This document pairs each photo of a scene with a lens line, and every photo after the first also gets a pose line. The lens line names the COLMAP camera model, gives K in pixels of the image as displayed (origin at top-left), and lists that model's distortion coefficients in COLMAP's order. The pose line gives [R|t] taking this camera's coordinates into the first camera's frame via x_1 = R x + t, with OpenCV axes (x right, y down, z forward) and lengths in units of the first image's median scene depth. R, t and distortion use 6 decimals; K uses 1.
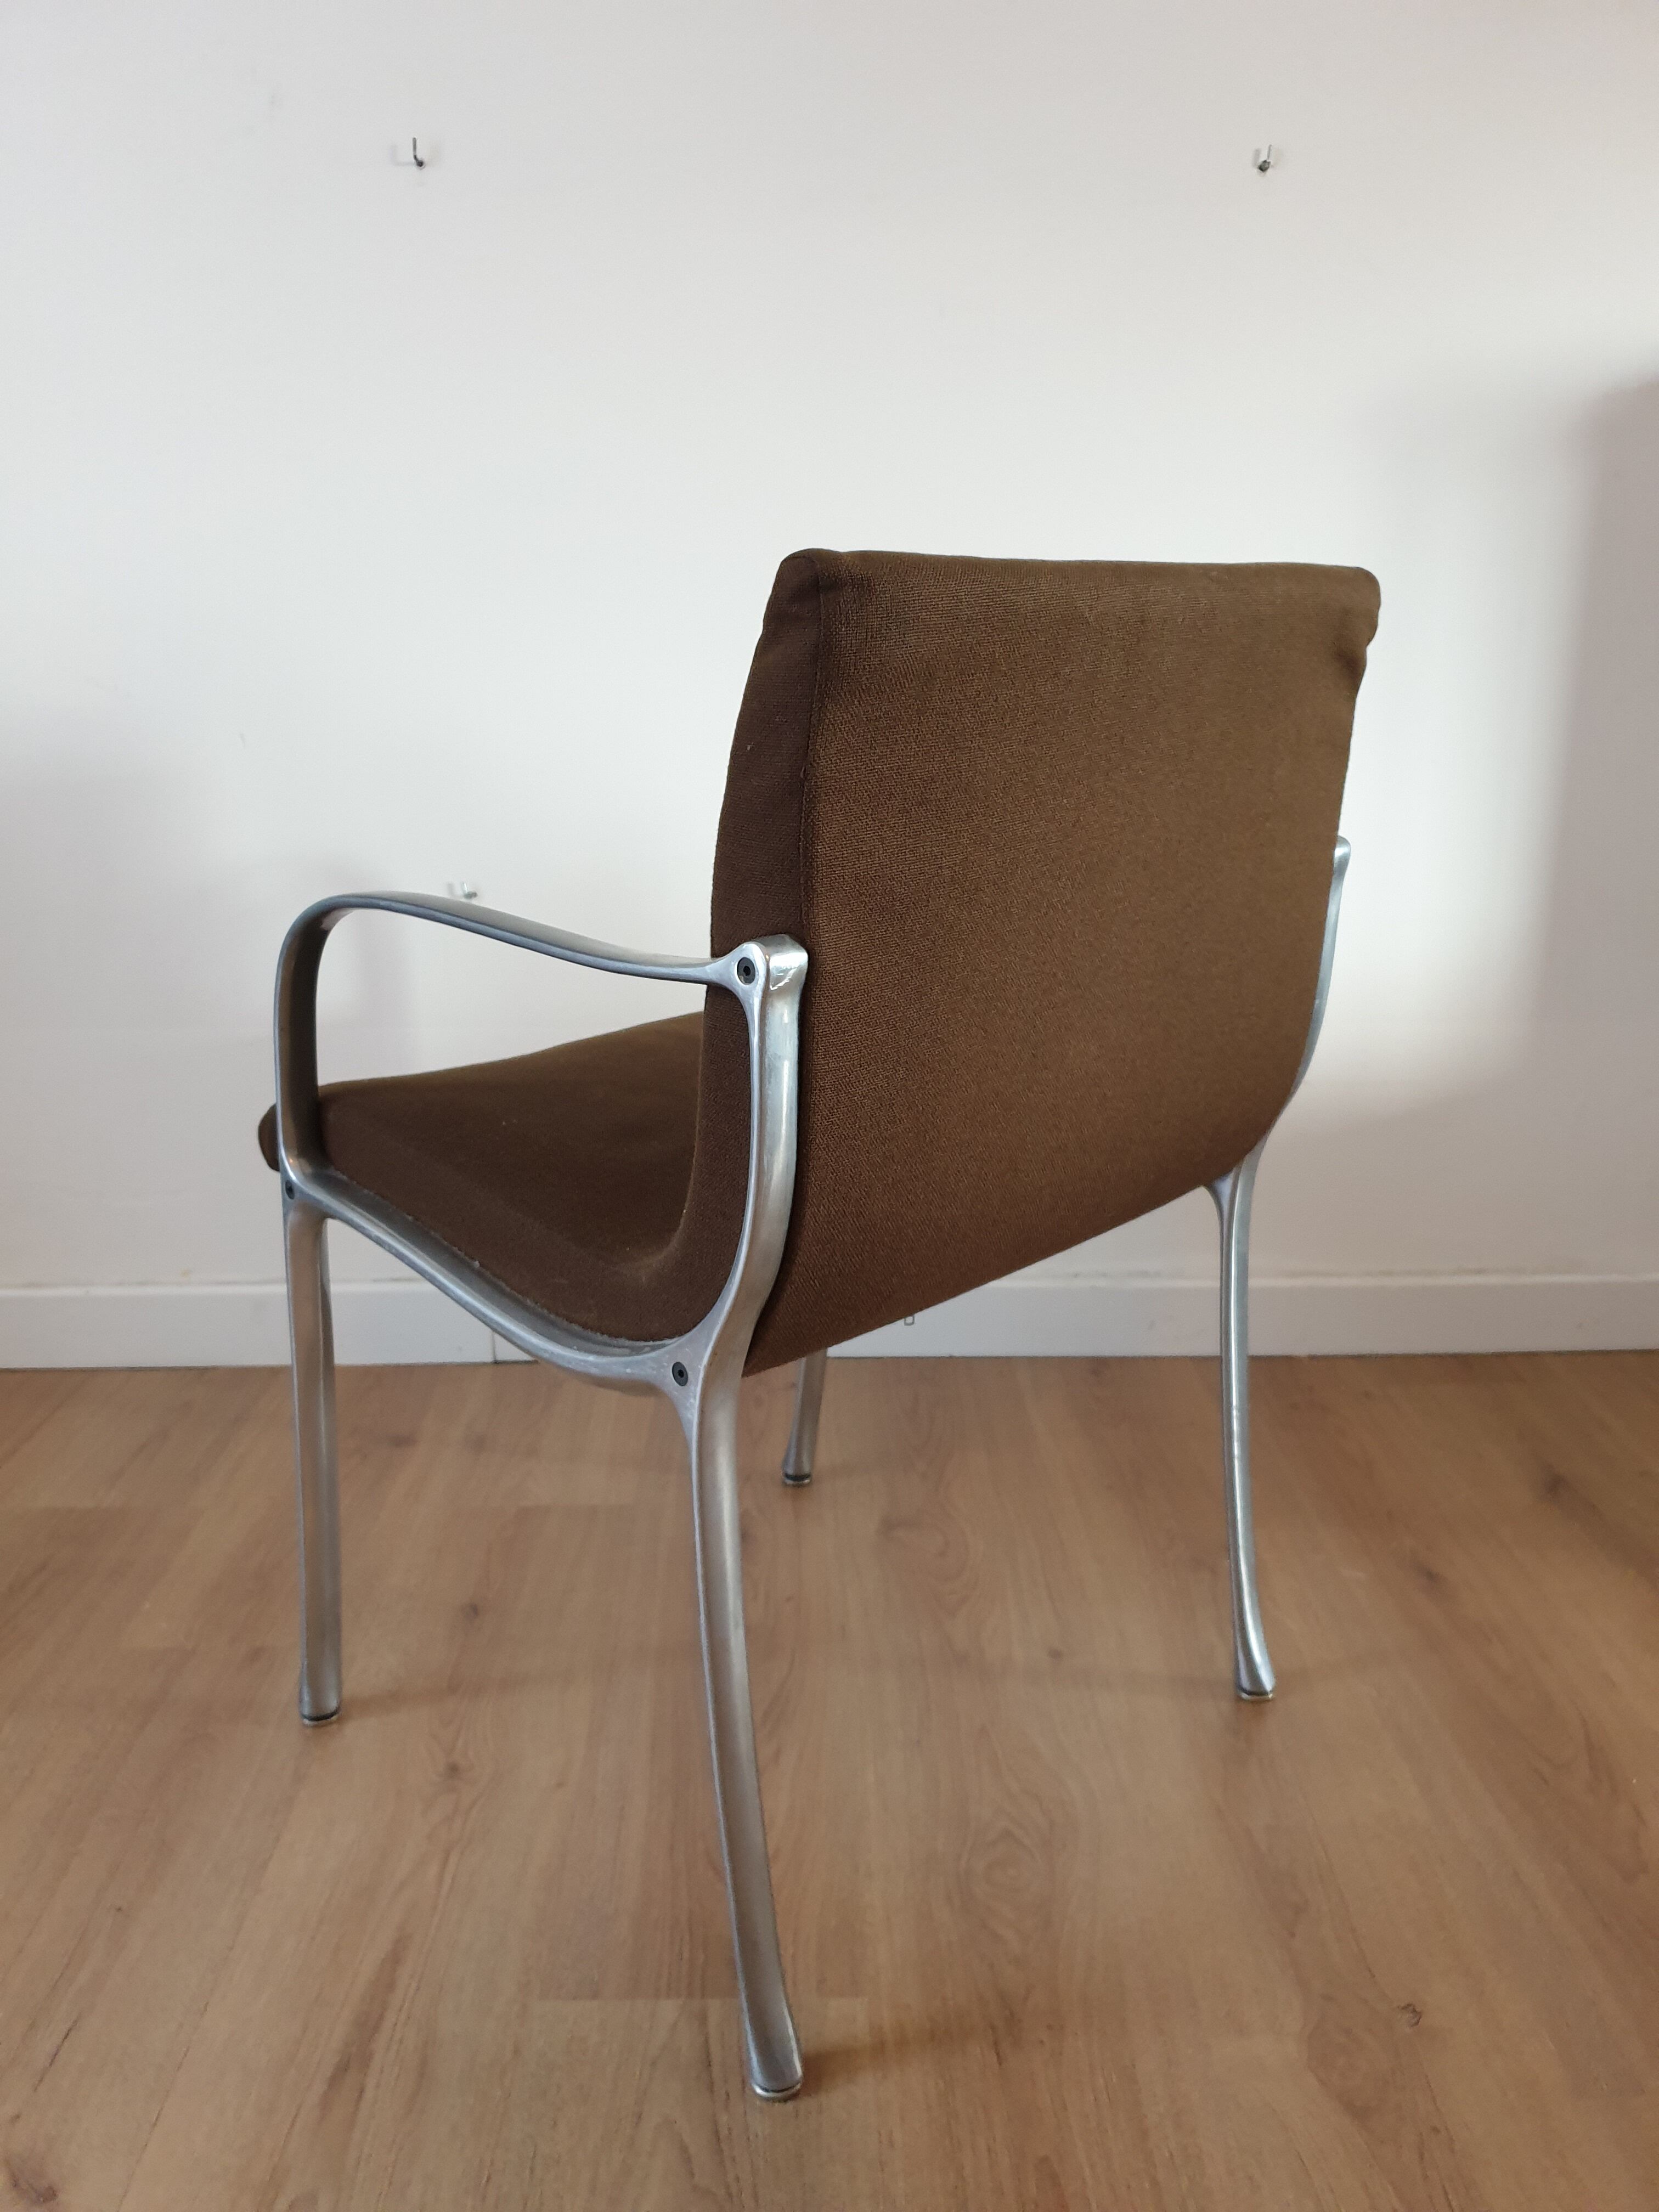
lens RADIAL K [[1699.6, 0, 829.6], [0, 1699.6, 1084.0], [0, 0, 1]] dist [-0.035808, 0.041860]
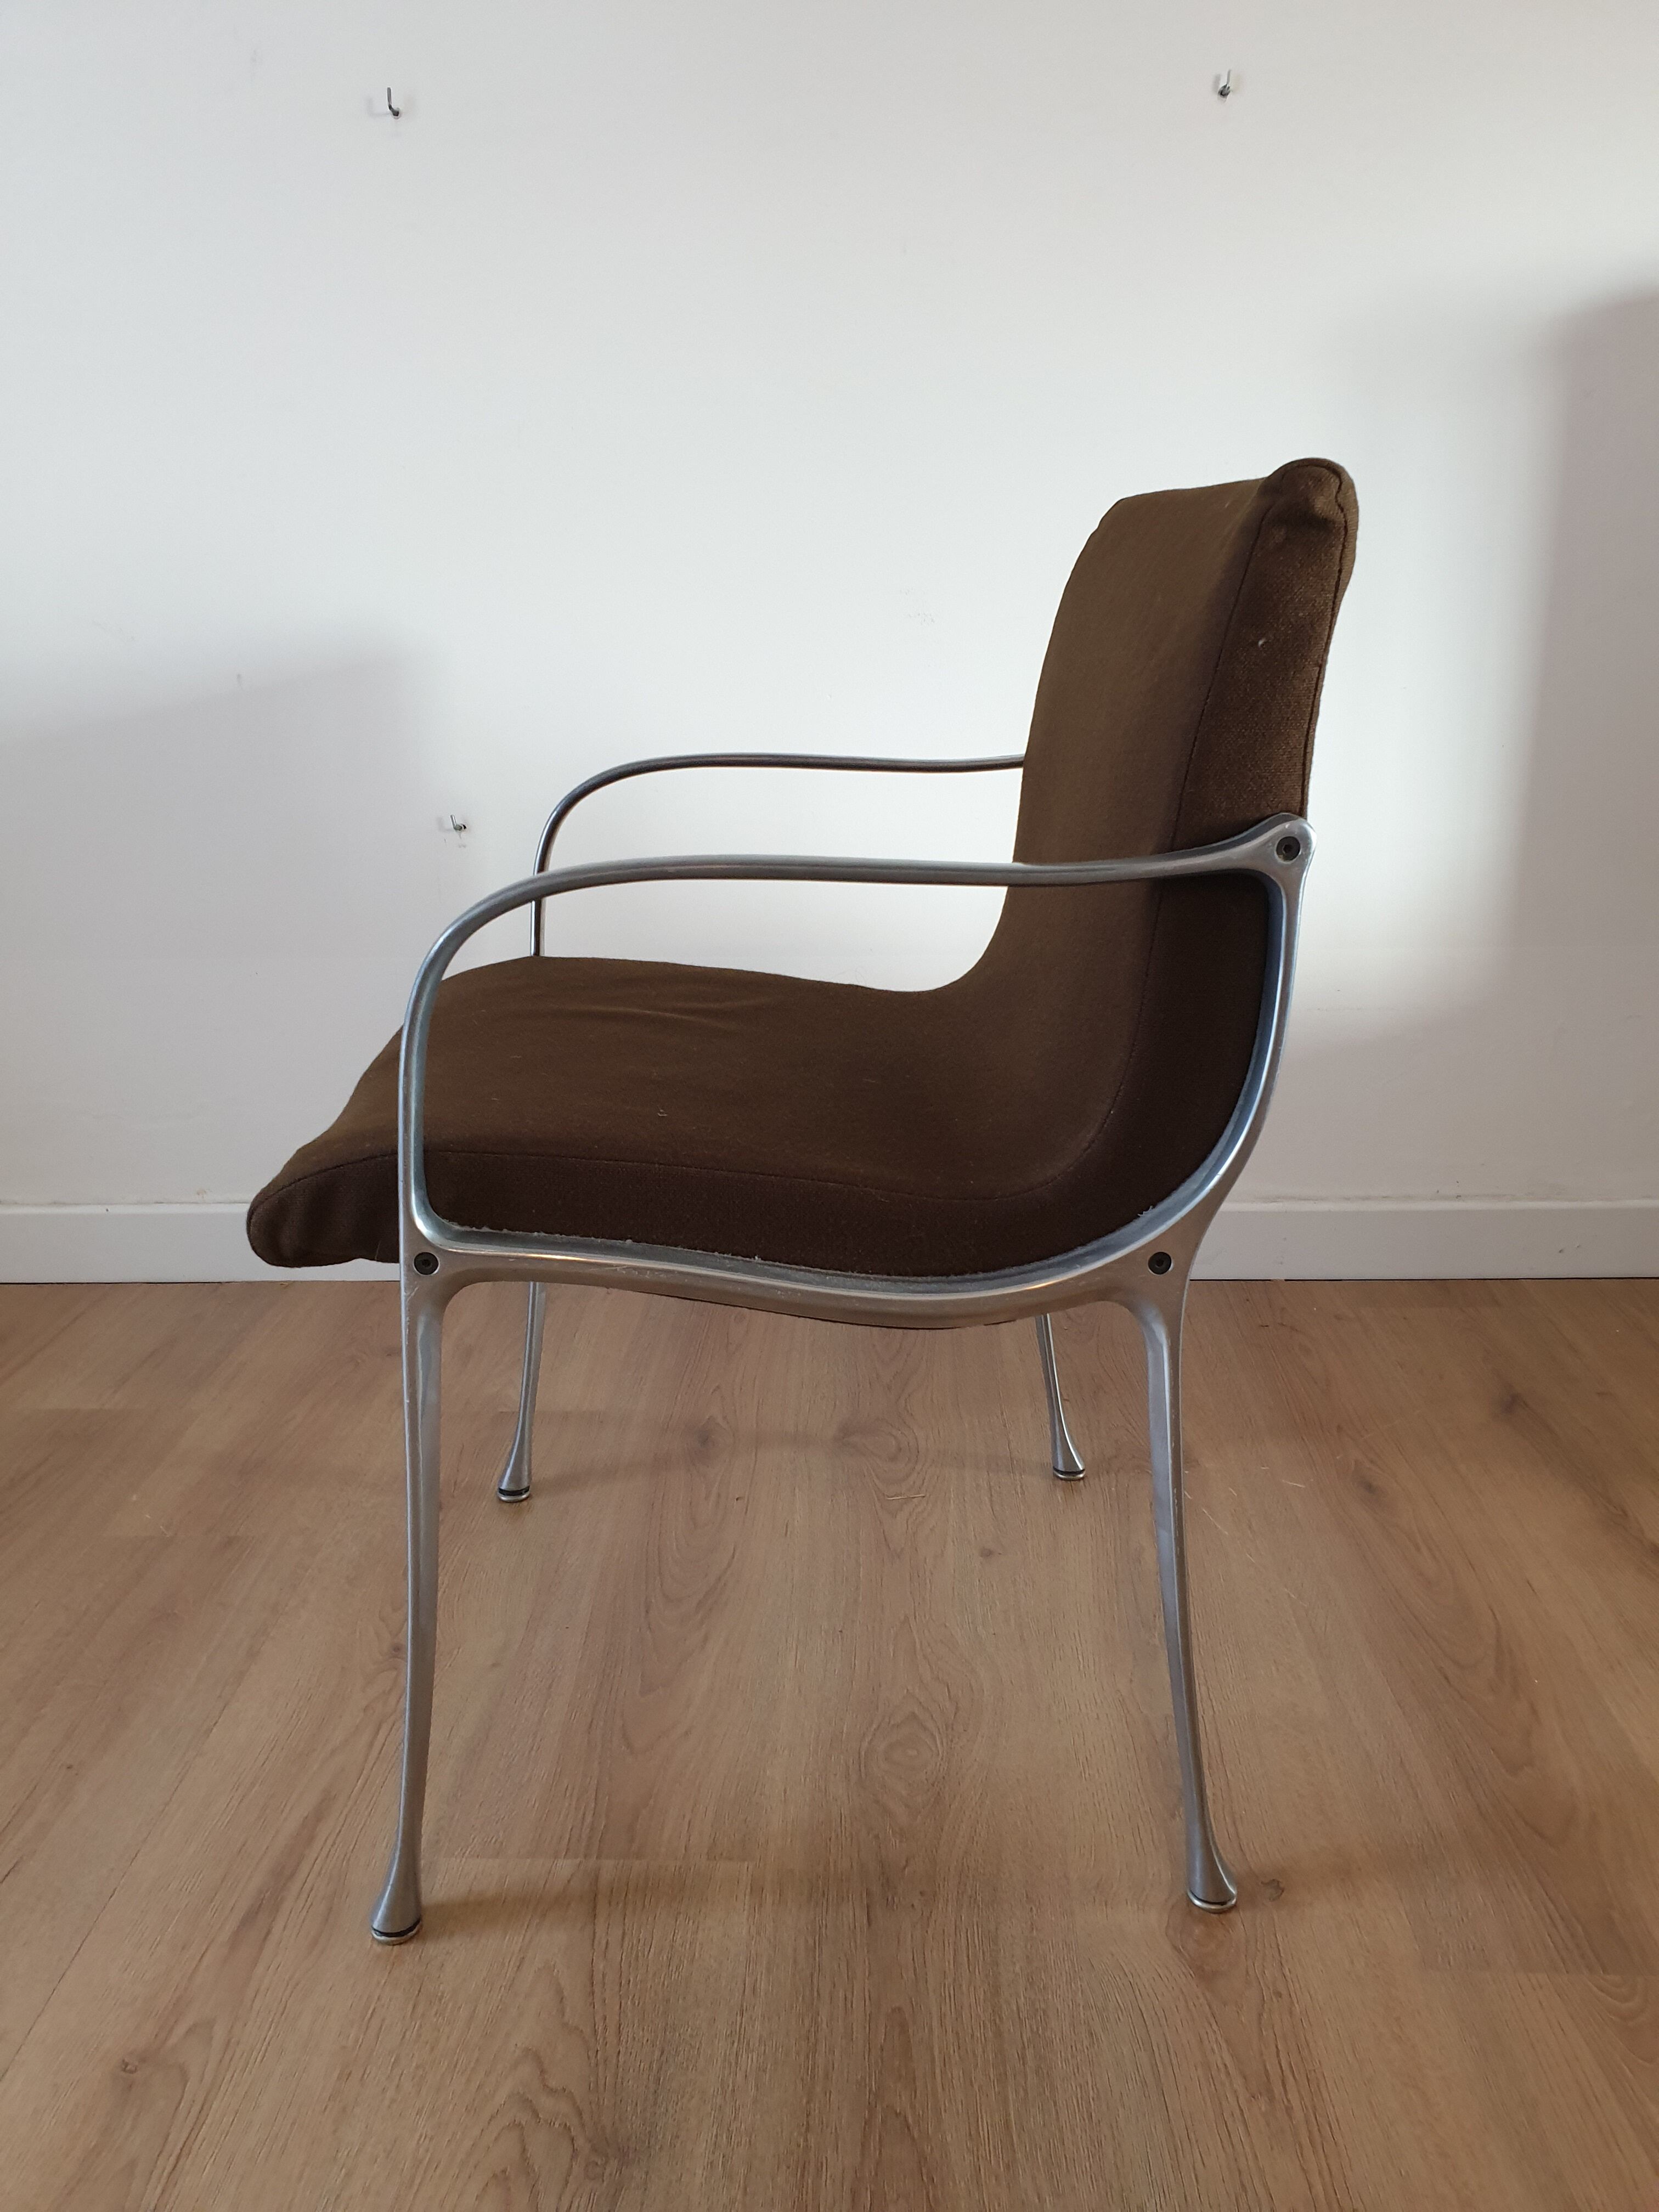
lens RADIAL K [[1699.6, 0, 839.8], [0, 1699.6, 1053.4], [0, 0, 1]] dist [-0.035808, 0.041860]
pose [[0.998558, 0.001239, -0.053661, 0.116021], [-0.000809, 0.999967, 0.008022, 0.030054], [0.053669, -0.007967, 0.998527, -0.030352]]
